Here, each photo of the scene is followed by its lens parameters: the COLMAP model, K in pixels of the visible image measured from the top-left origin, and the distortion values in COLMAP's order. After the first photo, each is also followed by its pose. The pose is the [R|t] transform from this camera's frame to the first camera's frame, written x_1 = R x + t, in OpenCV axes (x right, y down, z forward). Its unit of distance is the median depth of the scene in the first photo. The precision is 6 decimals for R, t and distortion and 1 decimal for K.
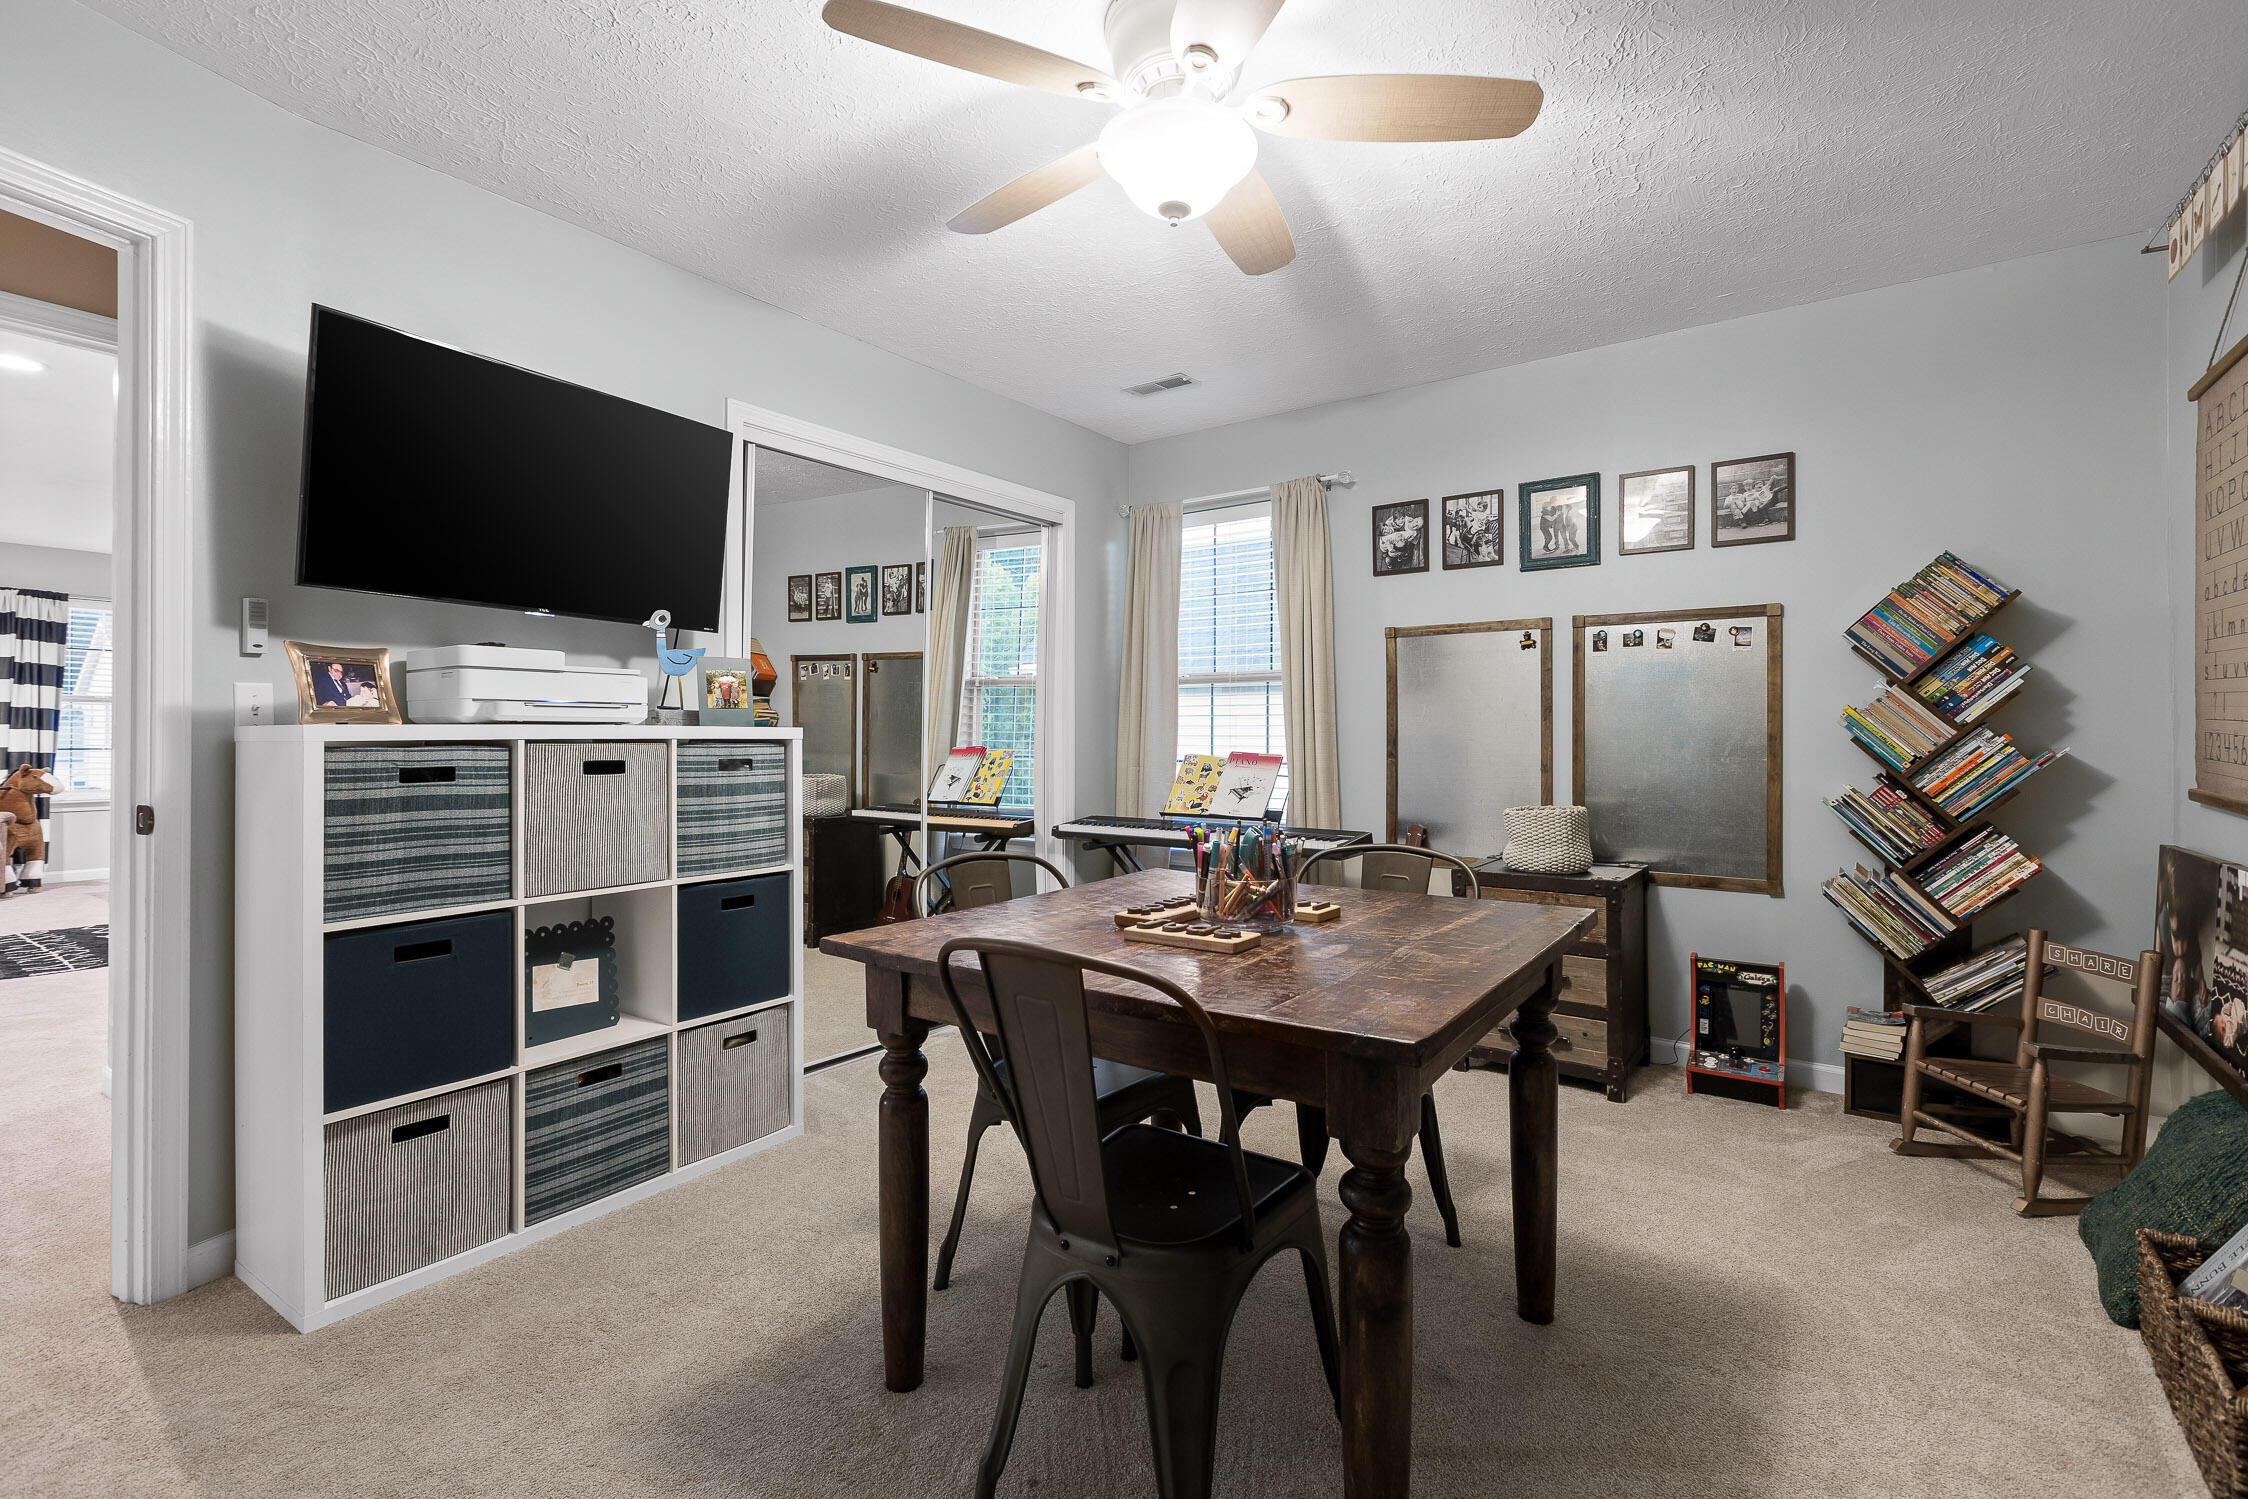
lens RADIAL K [[1019.3, 0, 1120.9], [0, 1019.3, 730.3], [0, 0, 1]] dist [0.001462, -0.001716]
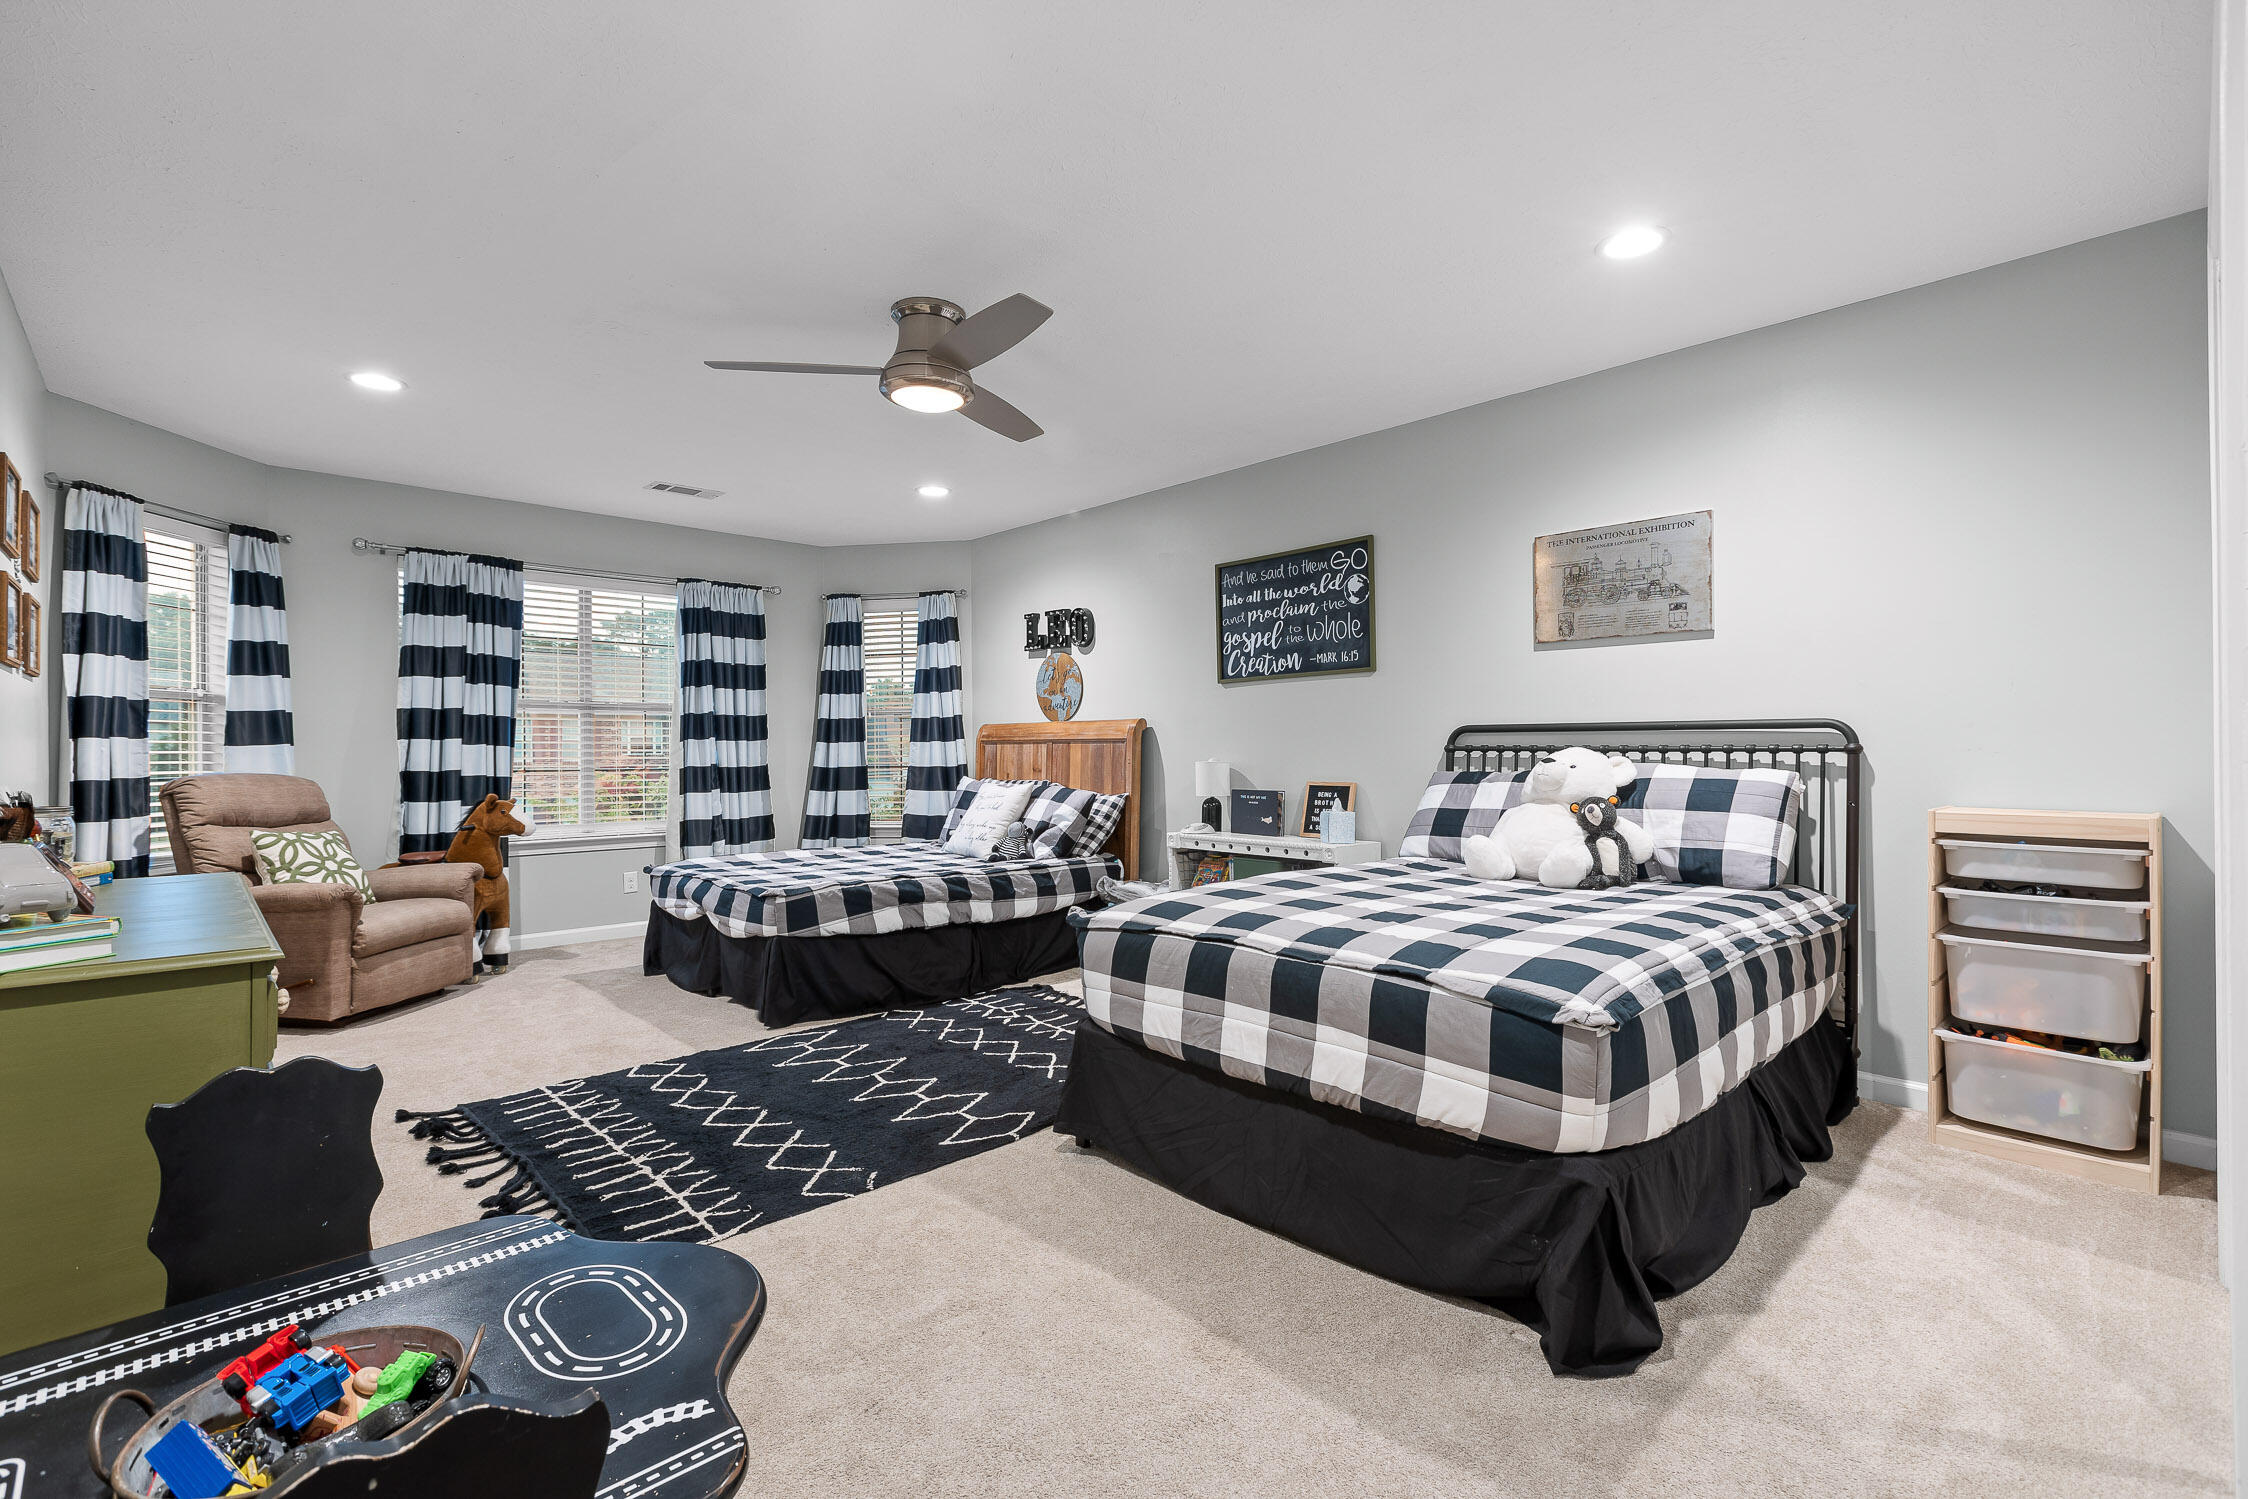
lens RADIAL K [[1019.3, 0, 1125.7], [0, 1019.3, 743.6], [0, 0, 1]] dist [0.001462, -0.001716]
pose [[0.982424, -0.013637, -0.186166, -0.482923], [0.014220, 0.999897, 0.001796, 0.003193], [0.186123, -0.004412, 0.982517, 0.365869]]
